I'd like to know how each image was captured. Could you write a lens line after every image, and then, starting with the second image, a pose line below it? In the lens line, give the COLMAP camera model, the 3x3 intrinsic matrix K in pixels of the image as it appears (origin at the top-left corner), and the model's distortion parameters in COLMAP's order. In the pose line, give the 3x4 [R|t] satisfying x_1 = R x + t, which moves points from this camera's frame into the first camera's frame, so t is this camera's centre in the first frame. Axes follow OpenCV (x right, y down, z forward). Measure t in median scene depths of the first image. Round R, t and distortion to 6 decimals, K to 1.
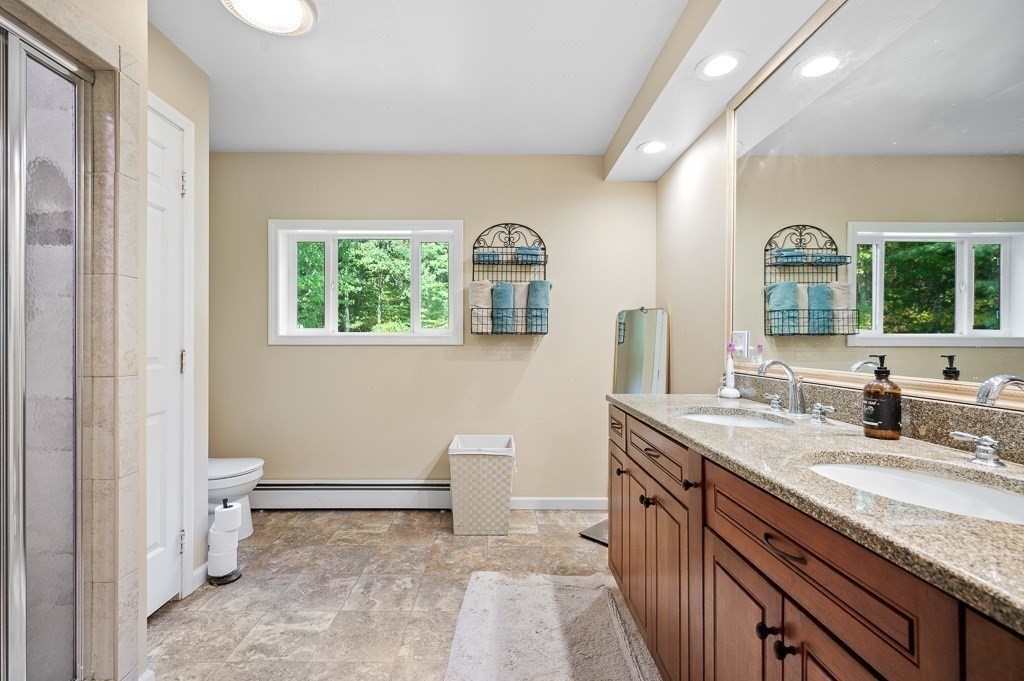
lens RADIAL K [[457.3, 0, 508.4], [0, 457.3, 338.2], [0, 0, 1]] dist [0.005489, -0.001630]
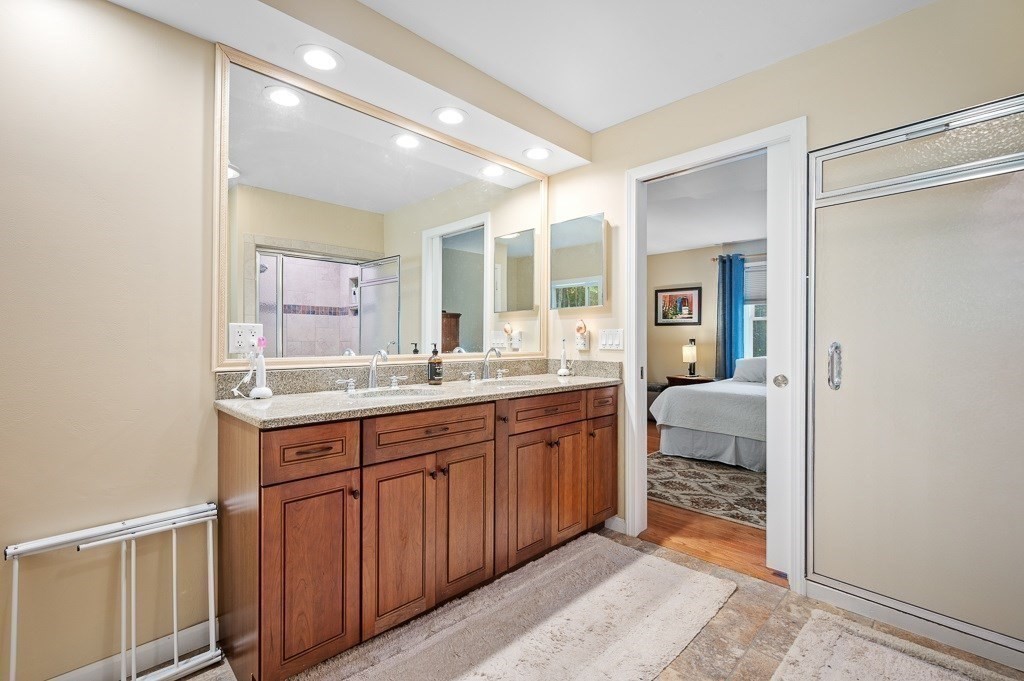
lens RADIAL K [[457.3, 0, 516.1], [0, 457.3, 342.2], [0, 0, 1]] dist [0.005489, -0.001630]
pose [[-0.689708, -0.006042, 0.724062, -0.811207], [-0.007707, 0.999970, 0.001002, 0.028964], [-0.724046, -0.004890, -0.689734, 2.051176]]
